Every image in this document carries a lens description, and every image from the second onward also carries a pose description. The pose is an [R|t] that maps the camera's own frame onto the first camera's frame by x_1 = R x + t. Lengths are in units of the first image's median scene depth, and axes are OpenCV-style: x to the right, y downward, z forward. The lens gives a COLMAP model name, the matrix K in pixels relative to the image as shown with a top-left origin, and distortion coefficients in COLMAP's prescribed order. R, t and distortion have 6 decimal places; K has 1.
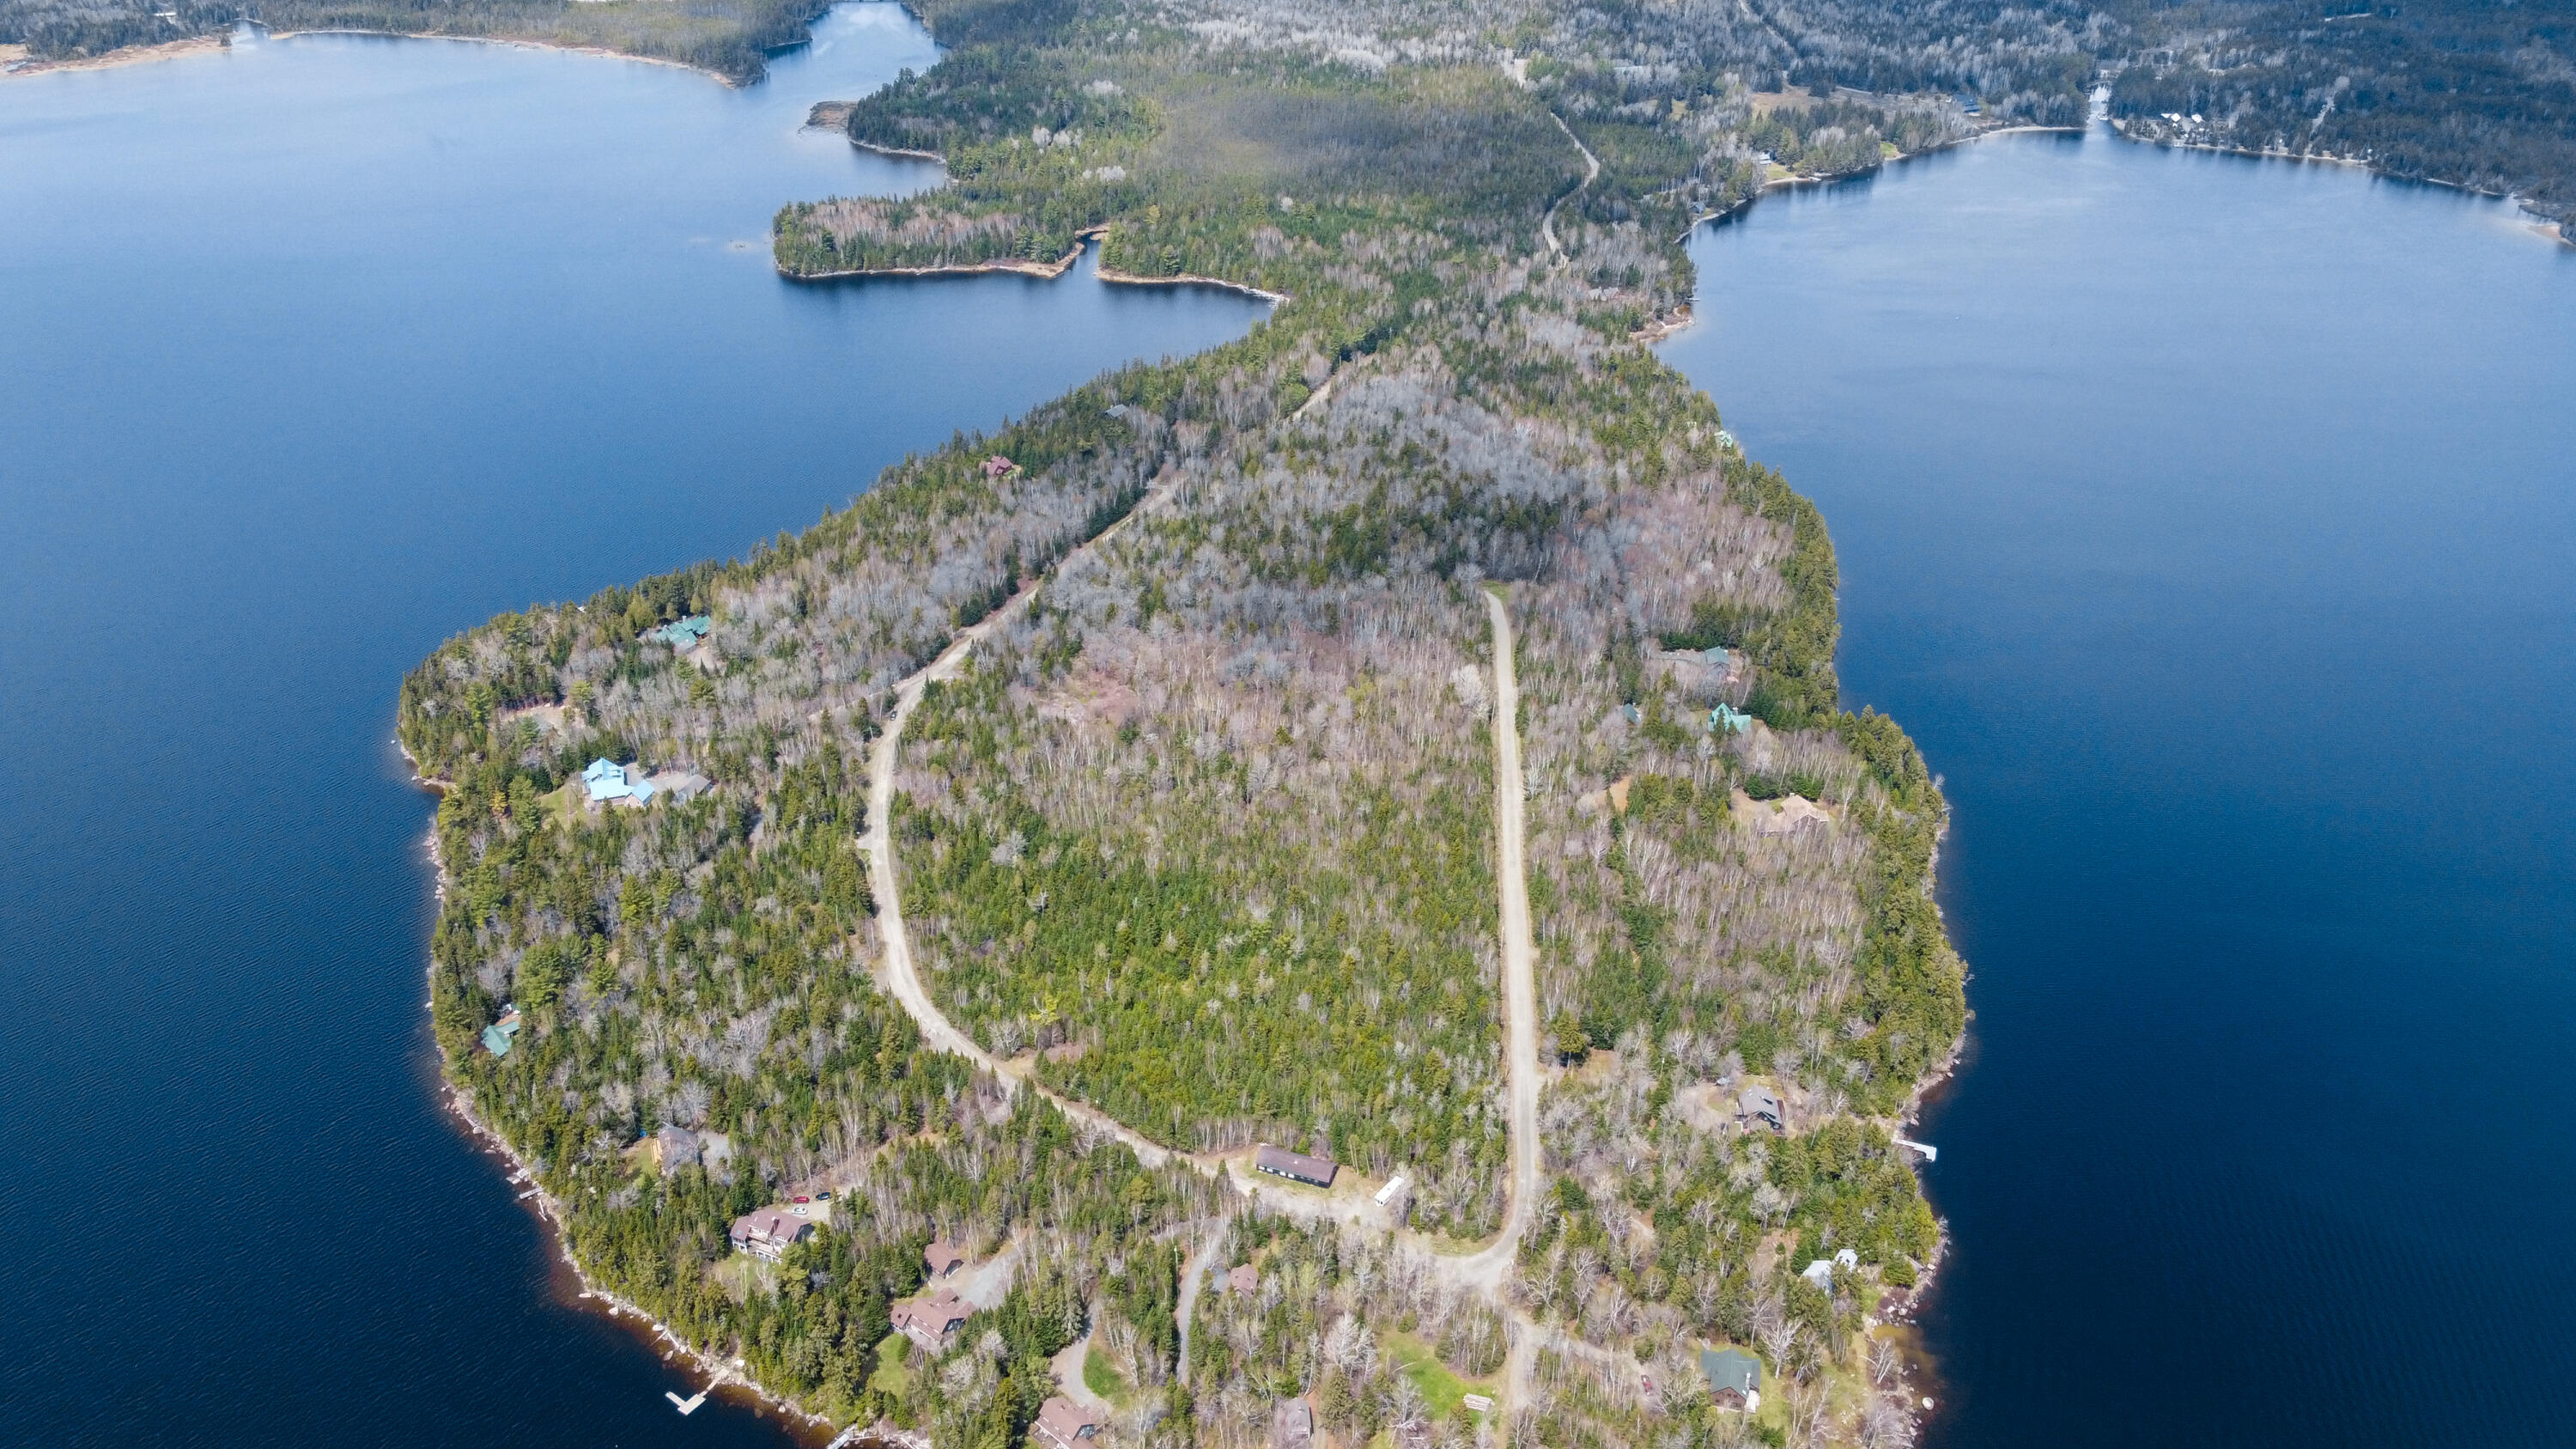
lens RADIAL K [[1954.1, 0, 1283.8], [0, 1954.1, 716.4], [0, 0, 1]] dist [-0.004767, -0.002015]
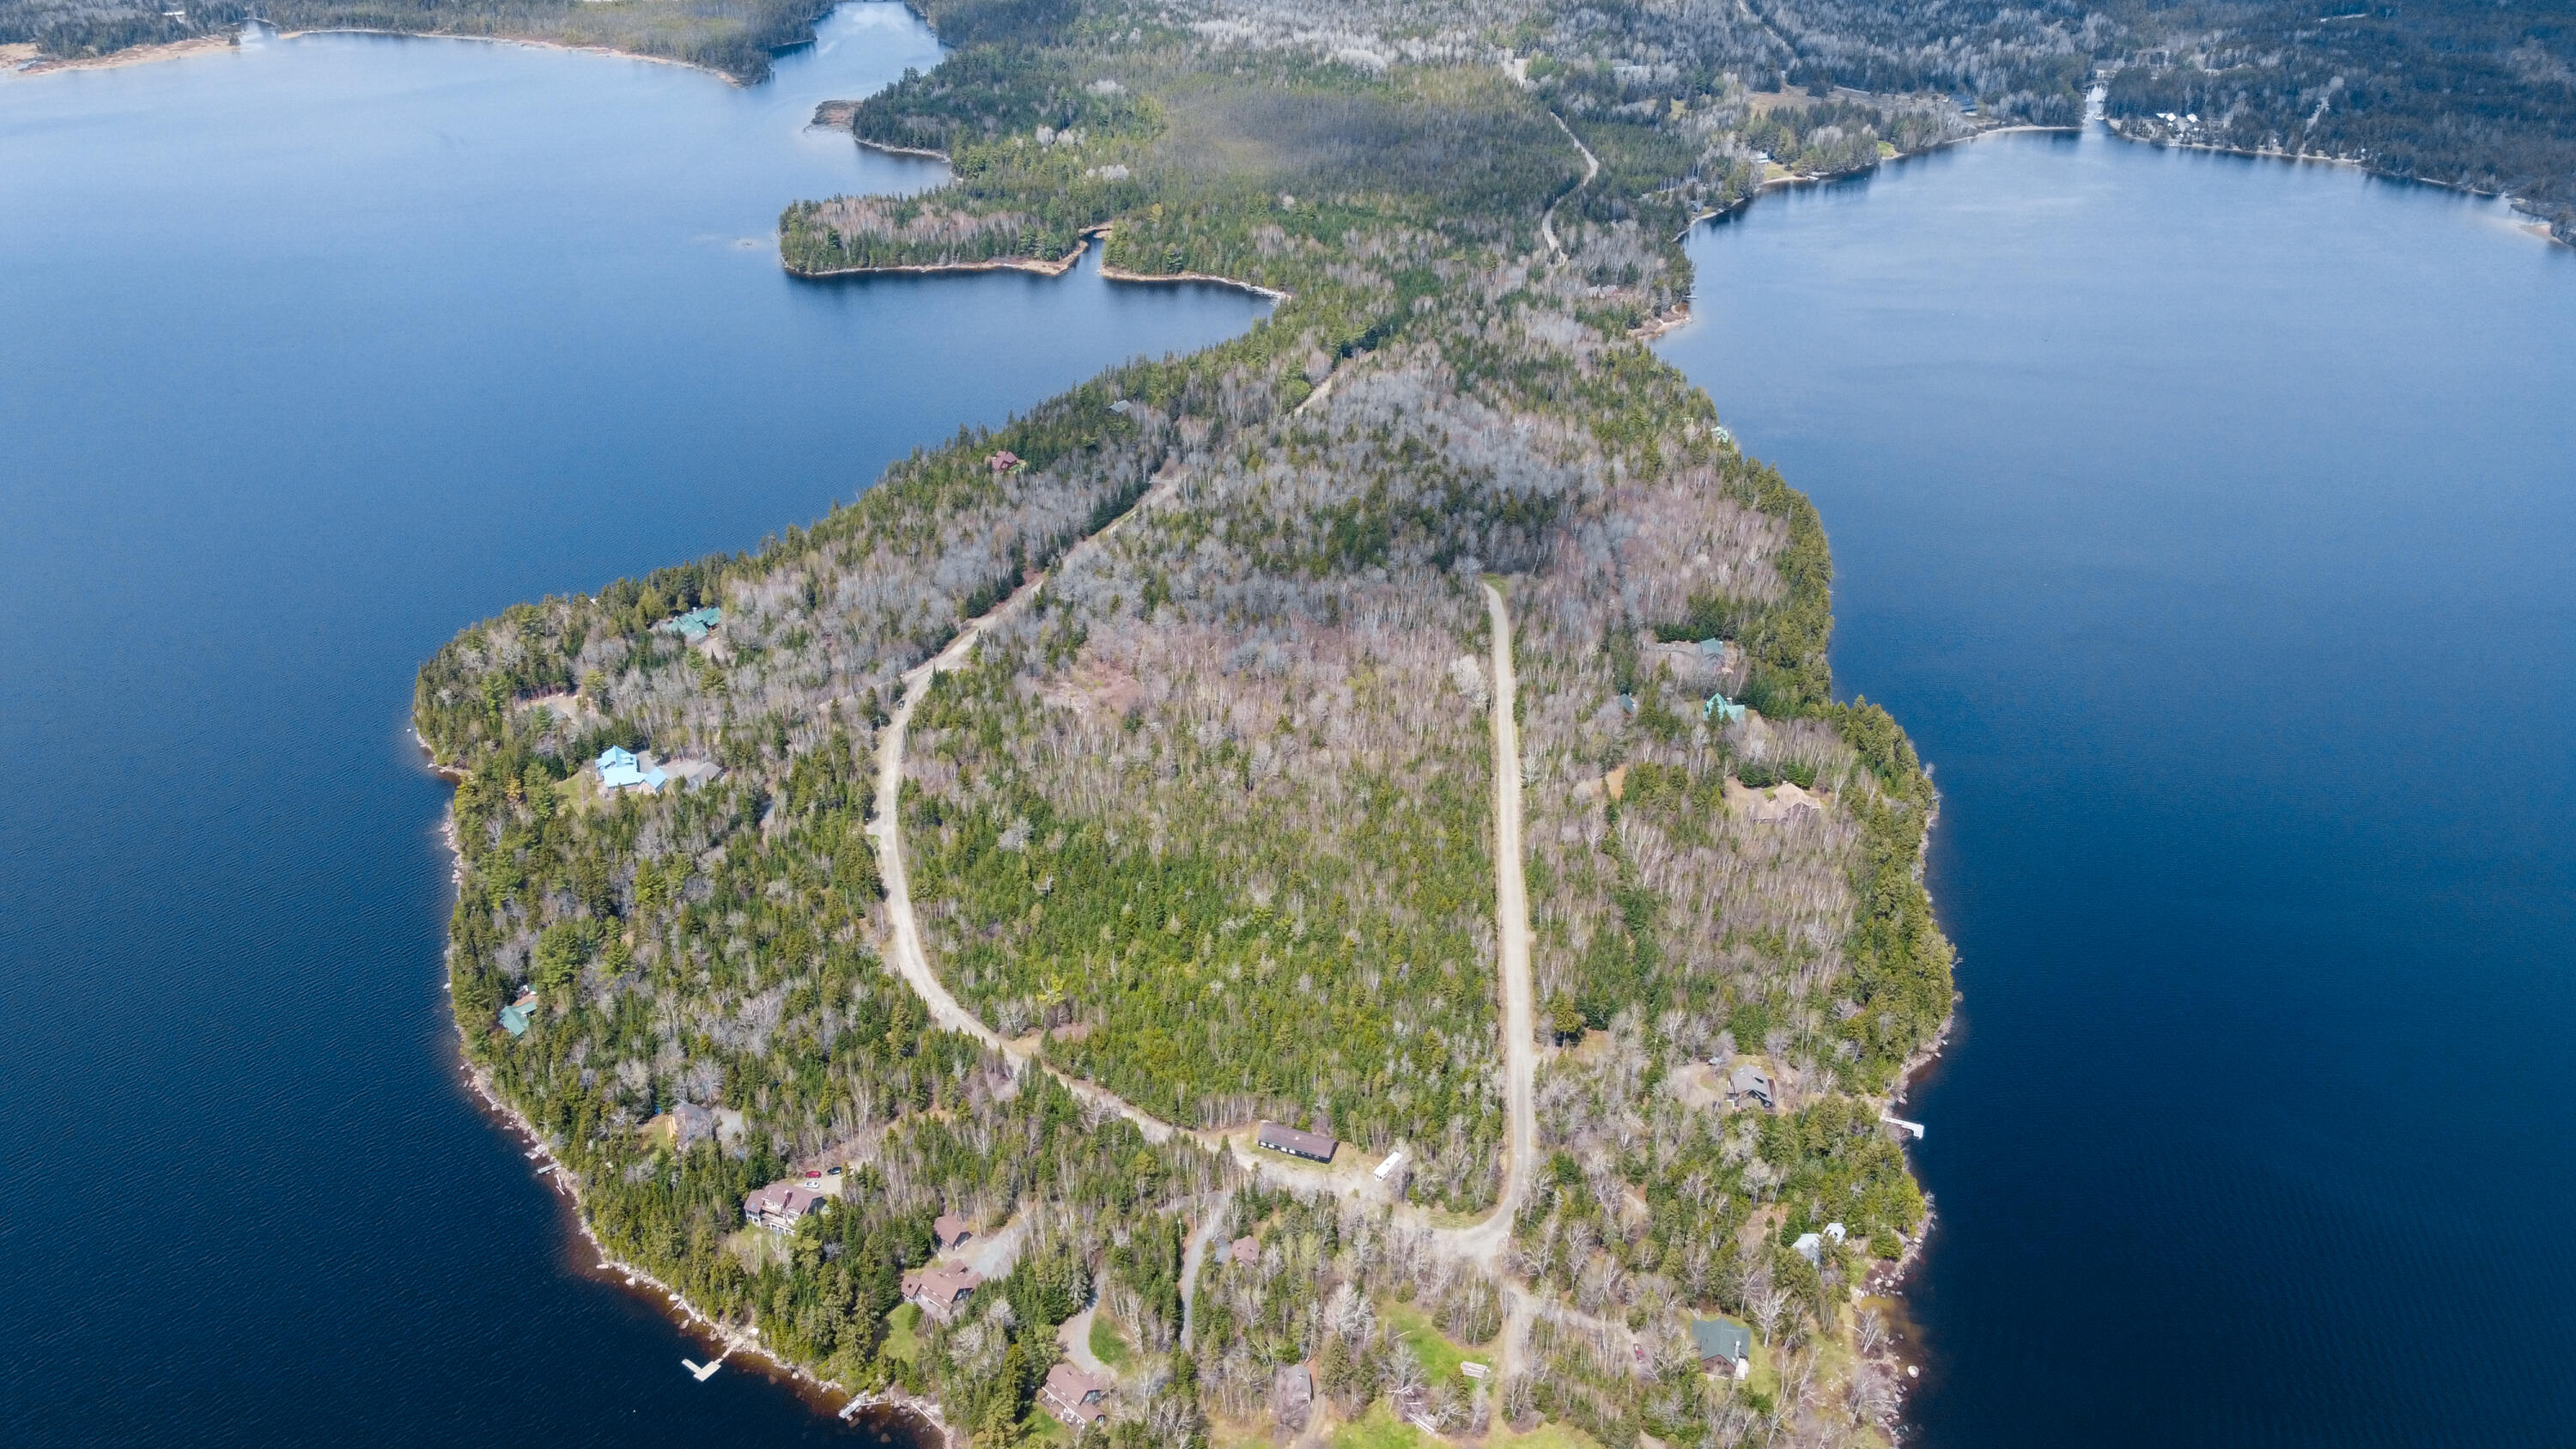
lens RADIAL K [[1954.1, 0, 1283.8], [0, 1954.1, 716.4], [0, 0, 1]] dist [-0.004767, -0.002015]
pose [[0.999999, 0.000808, -0.000604, -0.000126], [-0.000808, 1.000000, 0.000324, 0.004632], [0.000604, -0.000324, 1.000000, -0.014926]]
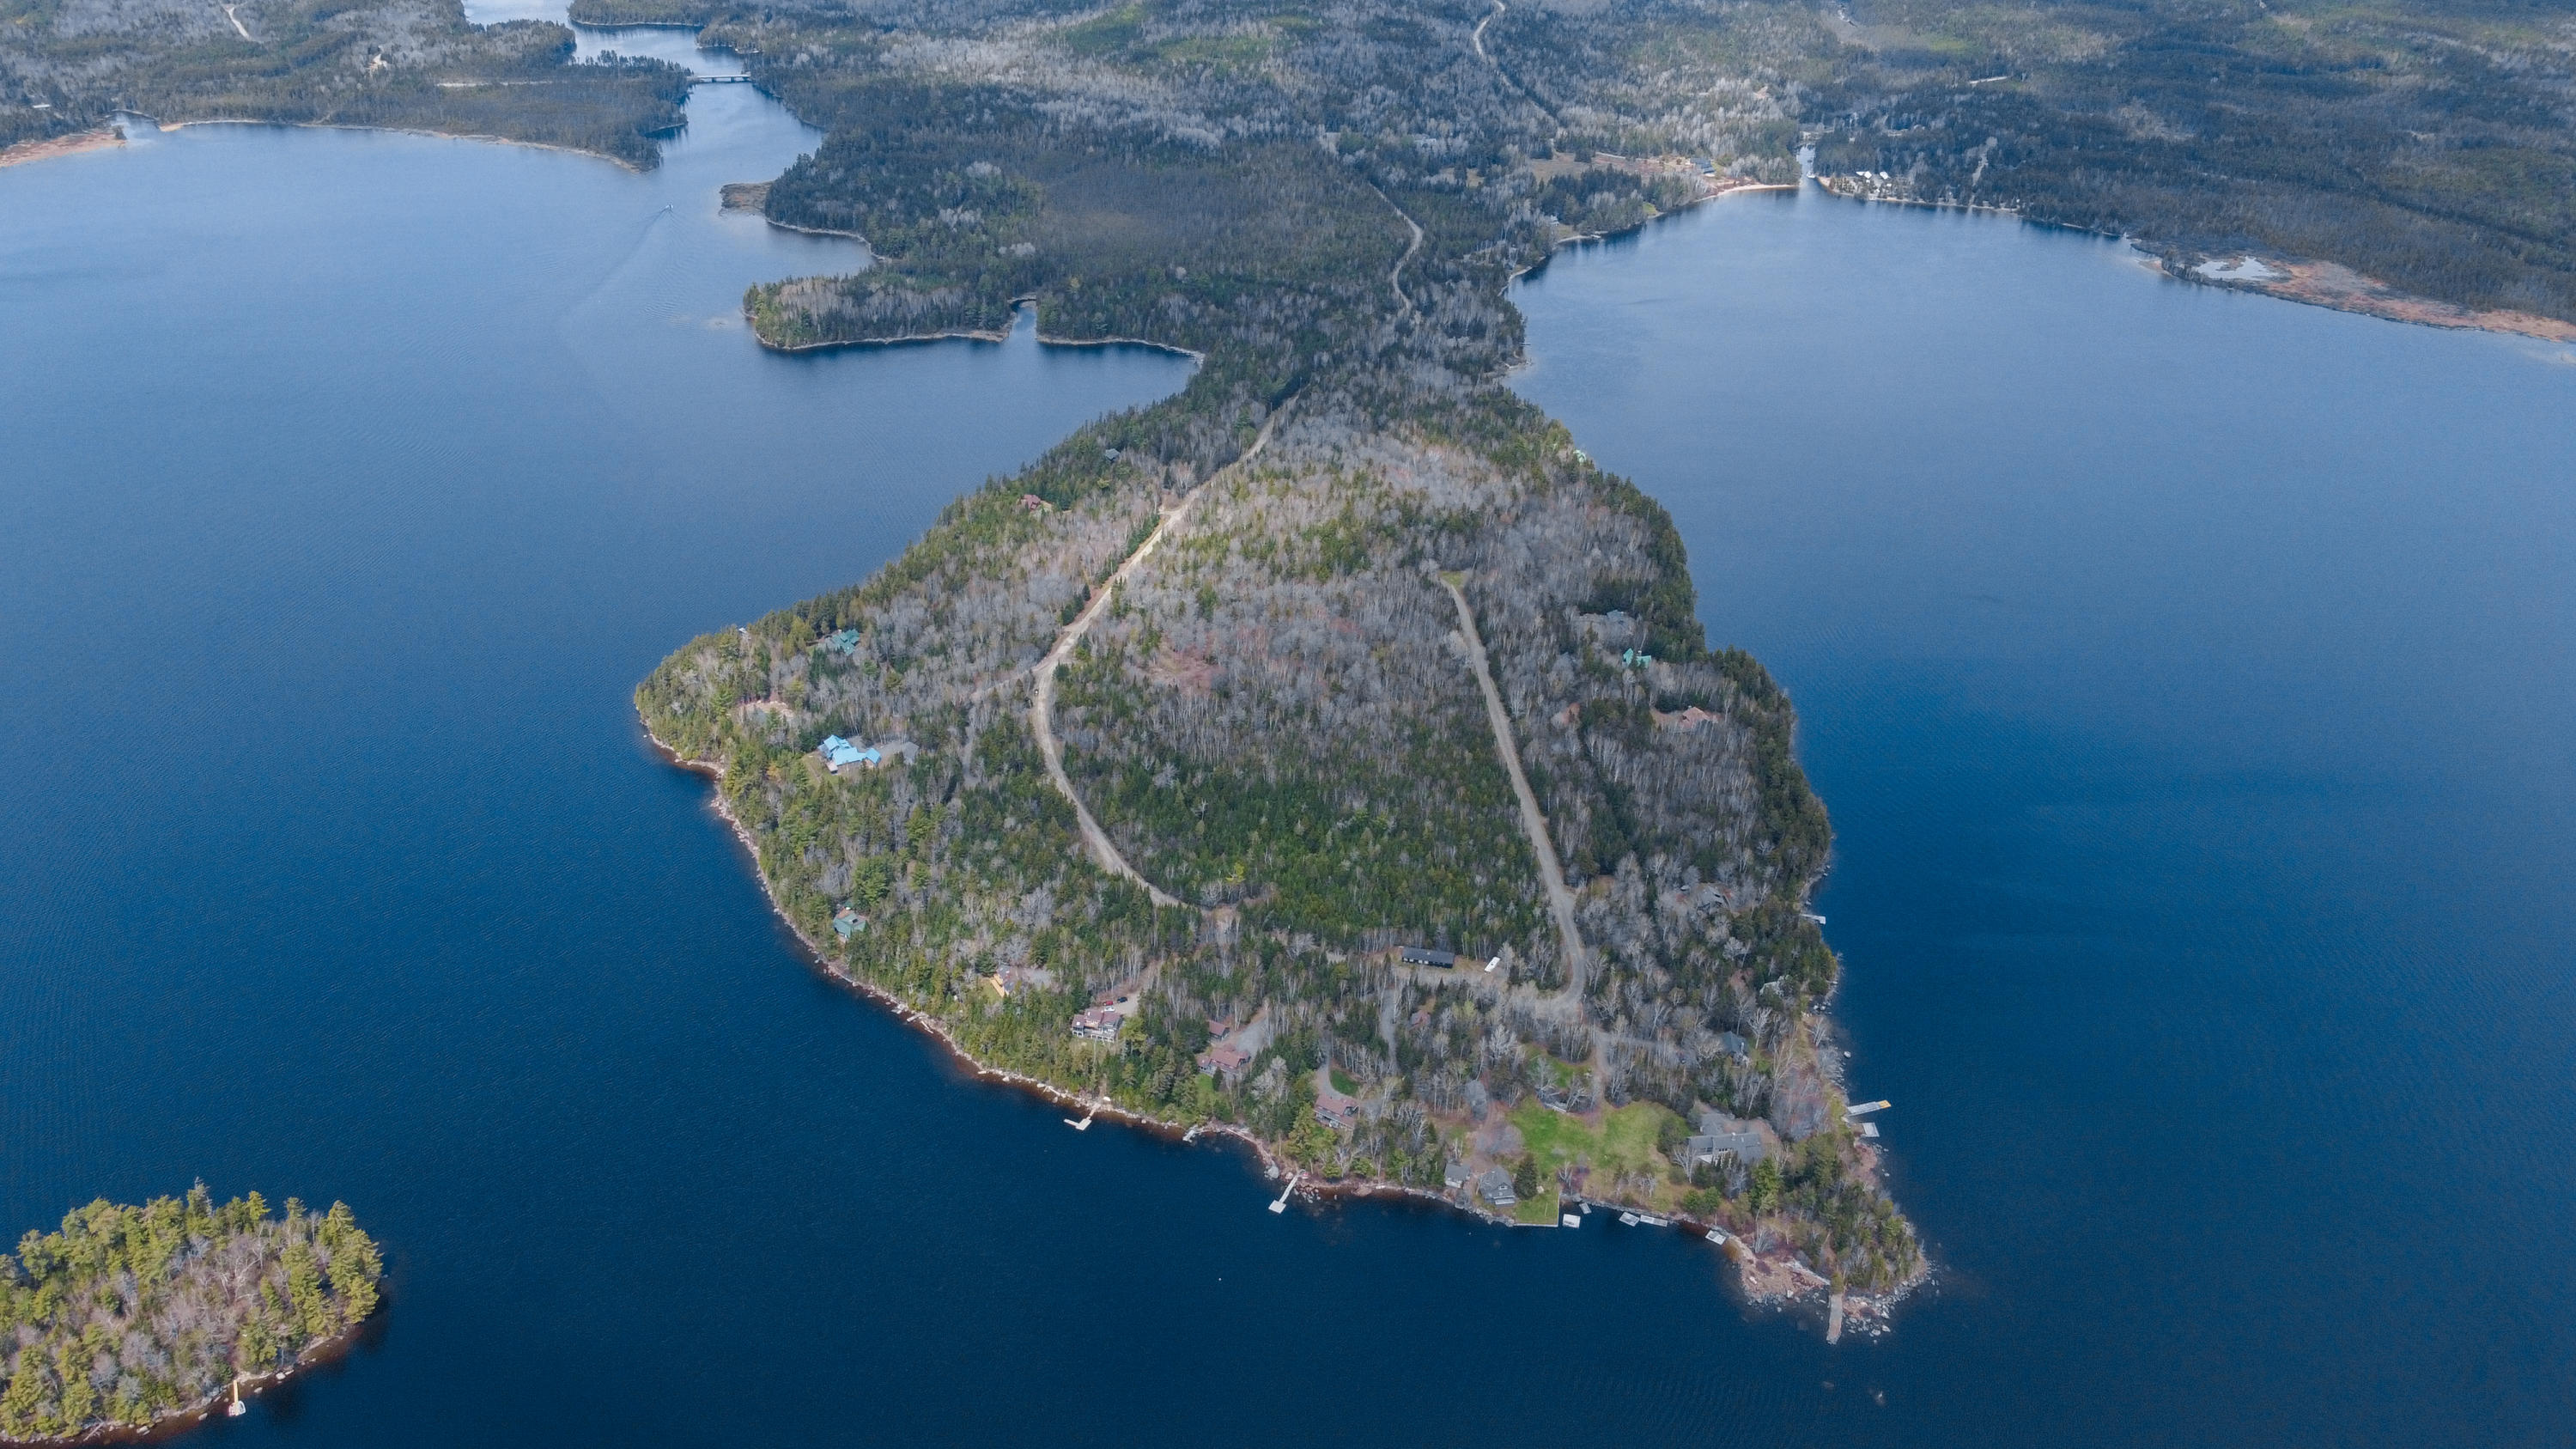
lens RADIAL K [[1954.1, 0, 1283.8], [0, 1954.1, 716.4], [0, 0, 1]] dist [-0.004767, -0.002015]
pose [[0.987727, -0.061284, 0.143663, -0.205029], [0.062183, 0.998063, -0.001770, 0.026435], [-0.143276, 0.010682, 0.989625, -0.319793]]
